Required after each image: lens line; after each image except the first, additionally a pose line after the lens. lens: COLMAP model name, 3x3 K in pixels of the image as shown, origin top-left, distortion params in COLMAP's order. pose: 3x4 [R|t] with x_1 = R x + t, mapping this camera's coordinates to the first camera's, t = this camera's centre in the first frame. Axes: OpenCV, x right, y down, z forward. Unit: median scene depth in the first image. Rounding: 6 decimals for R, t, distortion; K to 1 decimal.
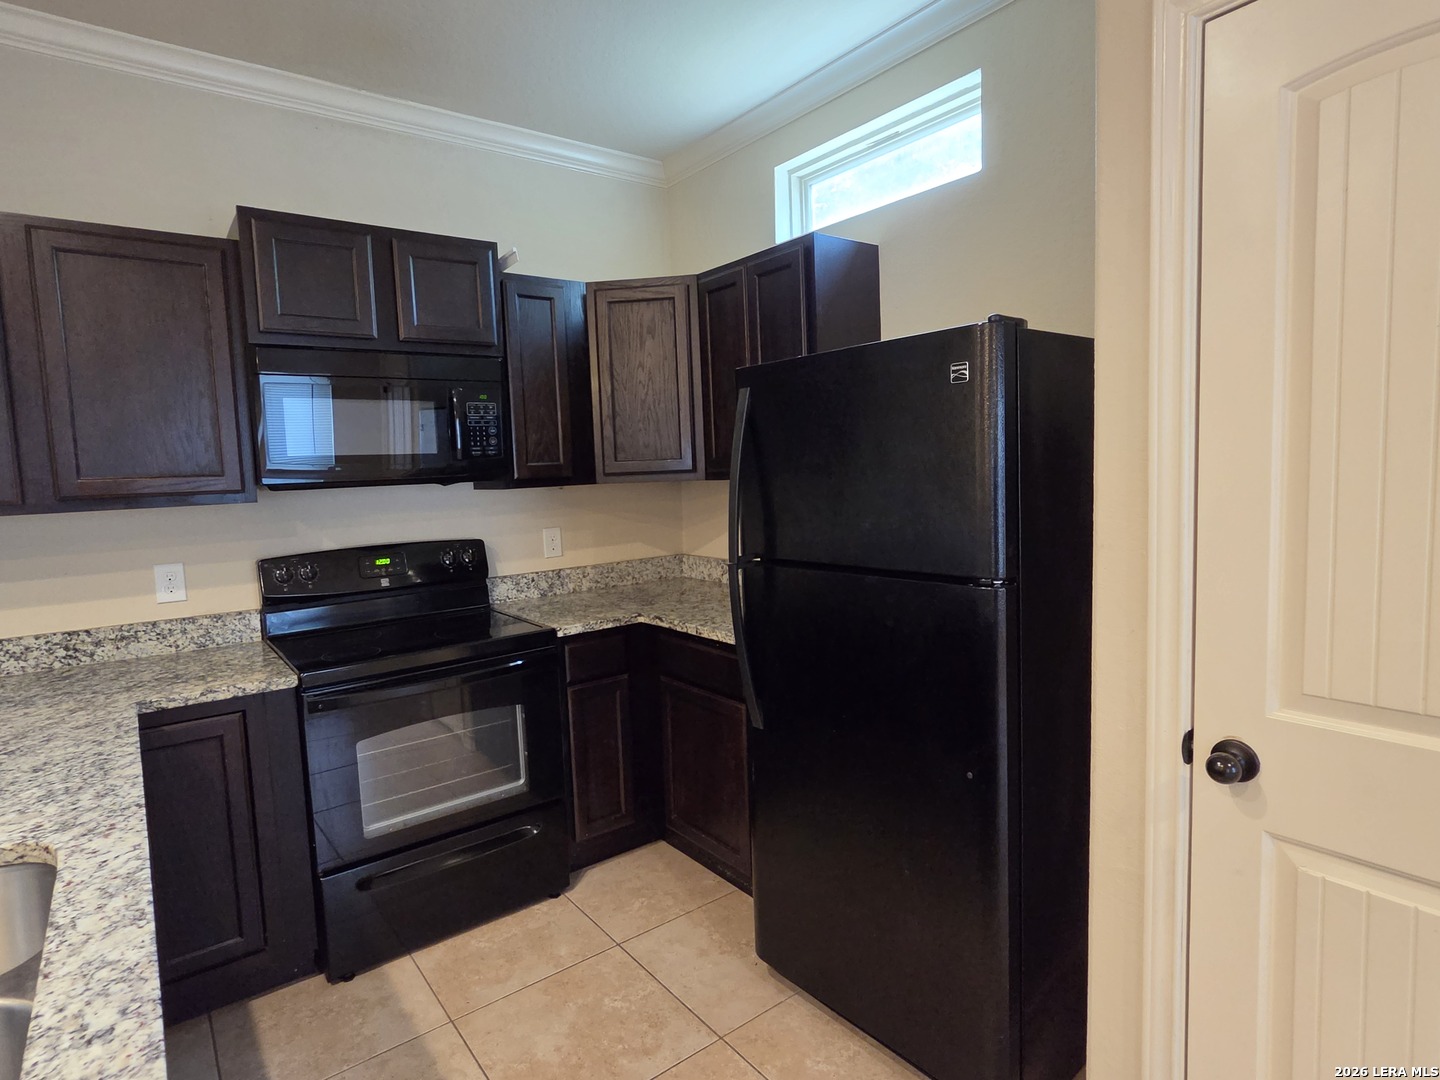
lens RADIAL K [[777.7, 0, 714.1], [0, 777.7, 536.9], [0, 0, 1]] dist [-0.010492, 0.001447]
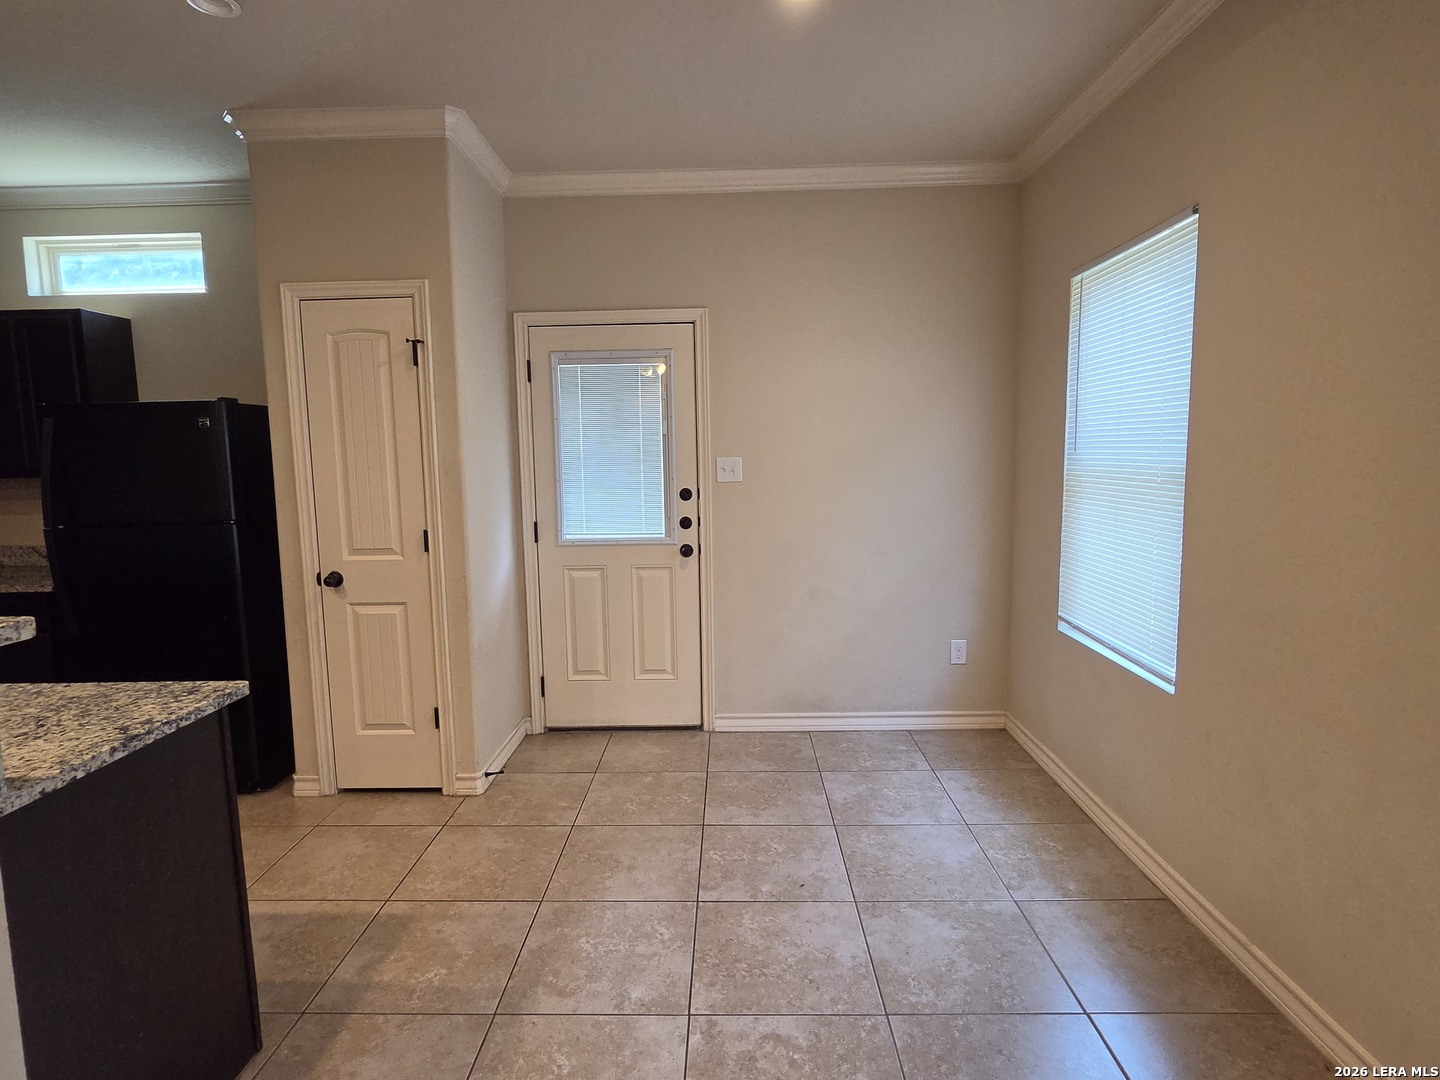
lens RADIAL K [[777.7, 0, 714.1], [0, 777.7, 536.9], [0, 0, 1]] dist [-0.010492, 0.001447]
pose [[0.620276, -0.057082, 0.782304, -0.305176], [0.064242, 0.997695, 0.021862, 0.087396], [-0.781748, 0.036696, 0.622514, -0.864459]]
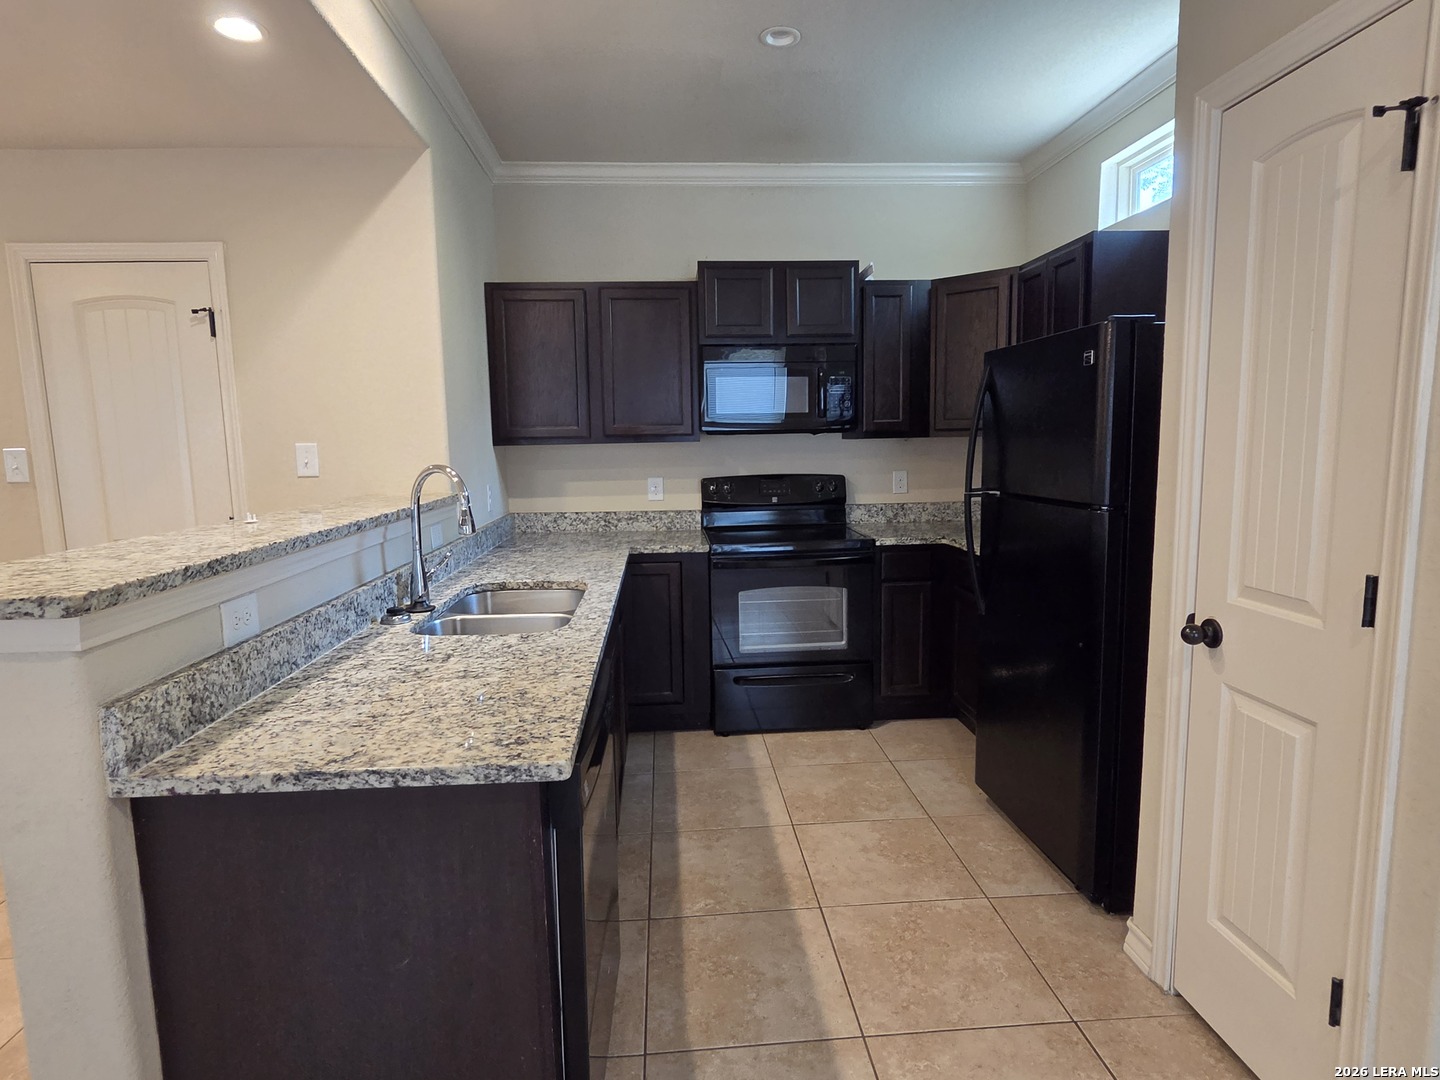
lens RADIAL K [[777.7, 0, 714.1], [0, 777.7, 536.9], [0, 0, 1]] dist [-0.010492, 0.001447]
pose [[0.833533, 0.093176, -0.544556, 0.346093], [-0.064601, 0.995352, 0.071427, 0.035978], [0.548680, -0.024358, 0.835678, -0.357585]]
